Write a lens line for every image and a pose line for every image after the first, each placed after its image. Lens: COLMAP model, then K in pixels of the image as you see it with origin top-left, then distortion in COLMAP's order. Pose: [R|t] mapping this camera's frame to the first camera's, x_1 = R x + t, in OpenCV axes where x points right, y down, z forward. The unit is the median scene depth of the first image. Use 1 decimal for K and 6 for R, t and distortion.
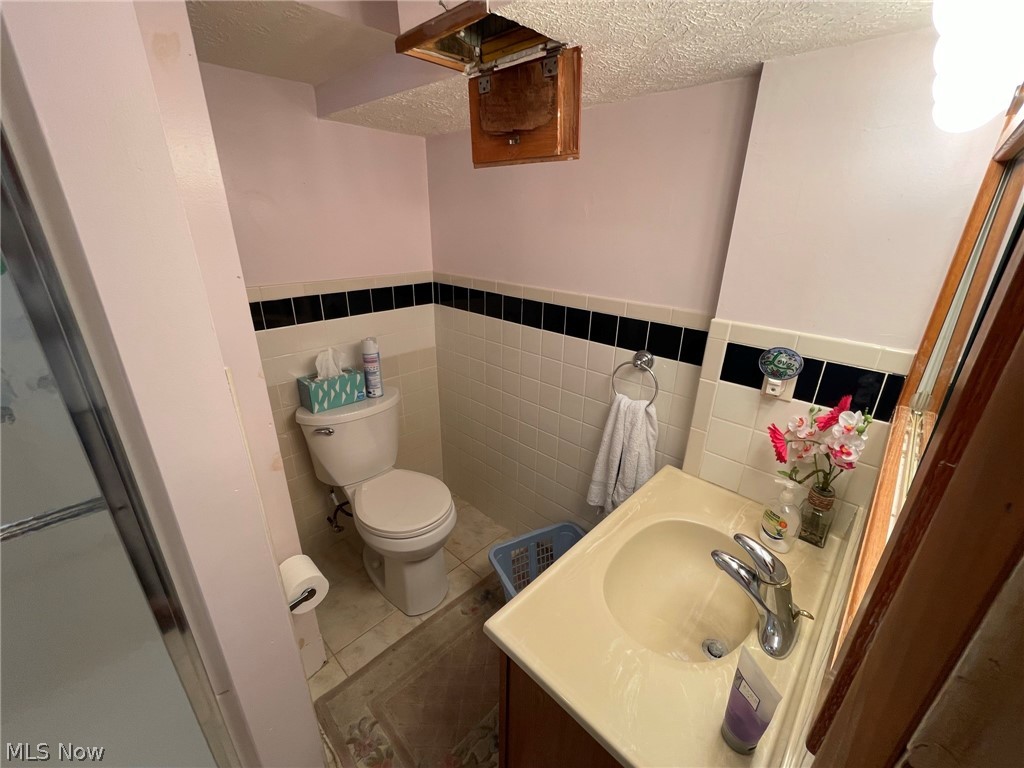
lens RADIAL K [[419.7, 0, 510.9], [0, 419.7, 381.6], [0, 0, 1]] dist [-0.002843, -0.000218]
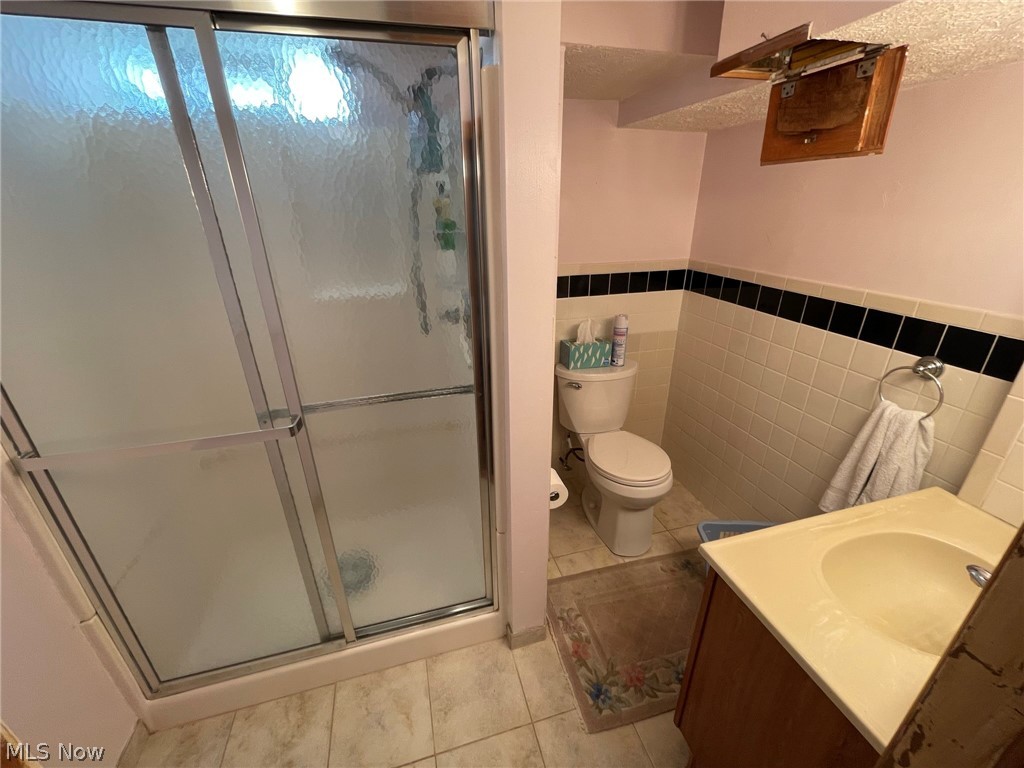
lens RADIAL K [[419.7, 0, 510.9], [0, 419.7, 381.6], [0, 0, 1]] dist [-0.002843, -0.000218]
pose [[0.862524, 0.175893, -0.474463, -0.024049], [-0.162432, 0.984262, 0.069602, 0.059959], [0.479238, 0.017034, 0.877520, -0.205394]]
